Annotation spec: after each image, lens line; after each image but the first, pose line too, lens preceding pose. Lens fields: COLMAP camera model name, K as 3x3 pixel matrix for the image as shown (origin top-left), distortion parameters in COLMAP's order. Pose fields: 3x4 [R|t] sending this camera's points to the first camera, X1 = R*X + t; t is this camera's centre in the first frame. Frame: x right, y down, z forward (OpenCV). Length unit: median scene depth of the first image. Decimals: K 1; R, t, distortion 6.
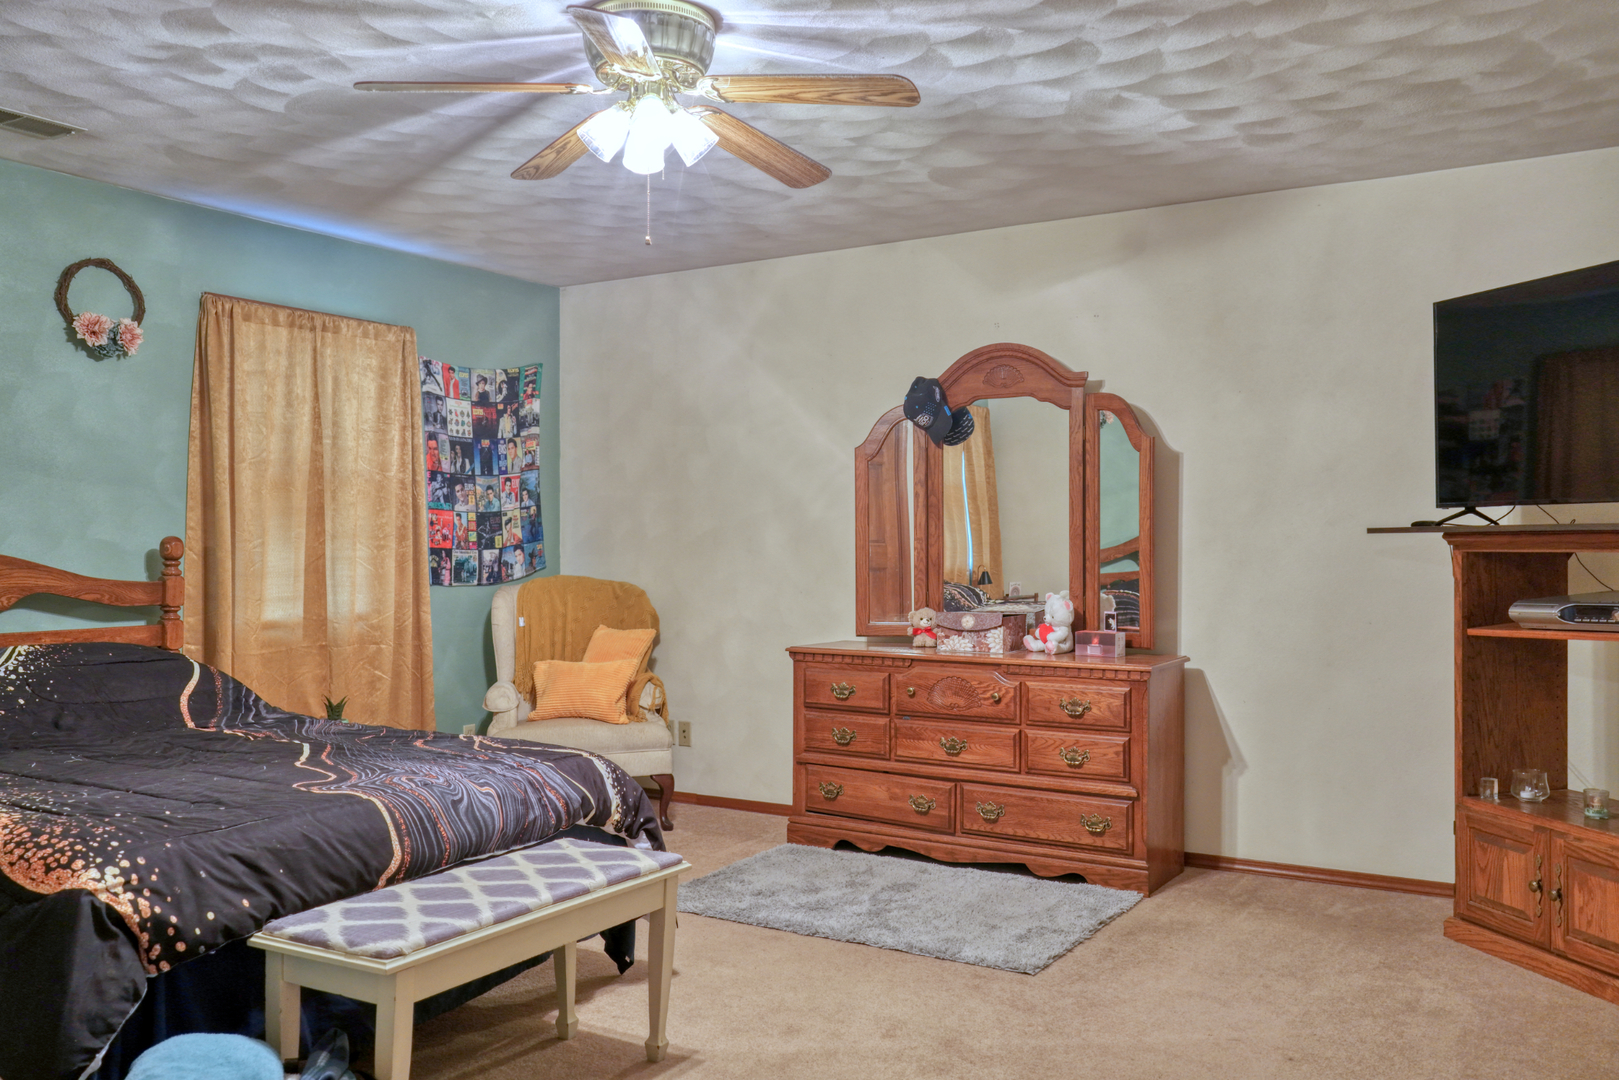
lens RADIAL K [[1351.4, 0, 808.5], [0, 1351.4, 545.4], [0, 0, 1]] dist [-0.013064, 0.041583]
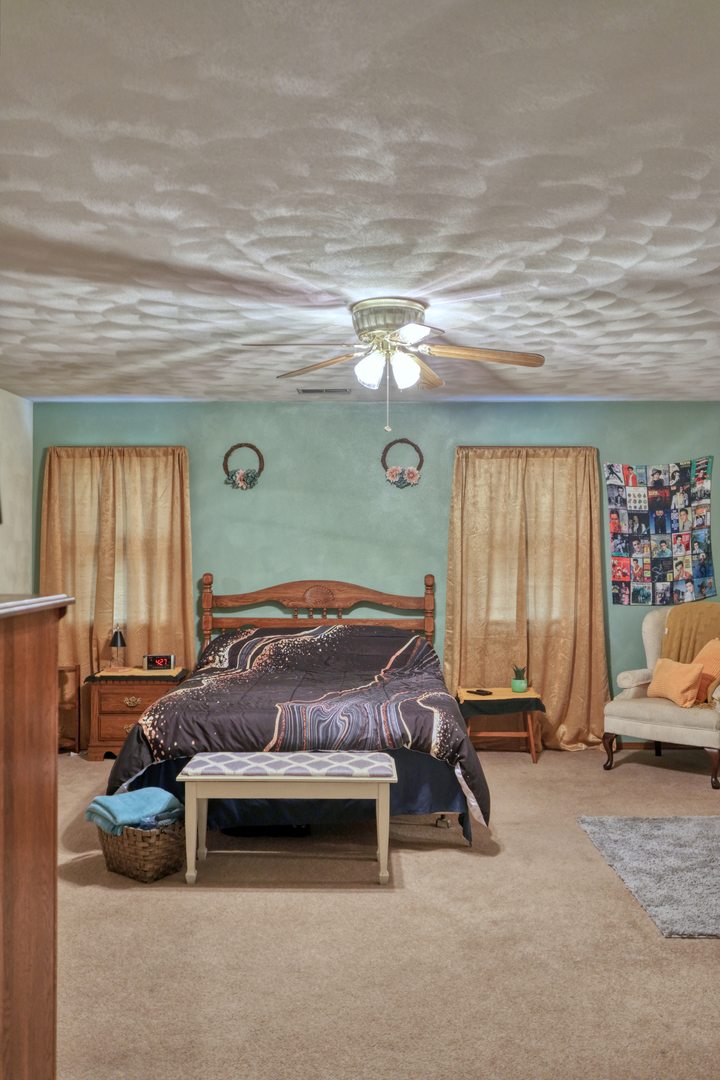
lens RADIAL K [[901.5, 0, 360.6], [0, 901.5, 538.1], [0, 0, 1]] dist [-0.013064, 0.041583]
pose [[0.516279, -0.006940, -0.856392, 0.483888], [-0.005116, 0.999924, -0.011187, -0.035352], [0.856405, 0.010157, 0.516205, 0.187638]]
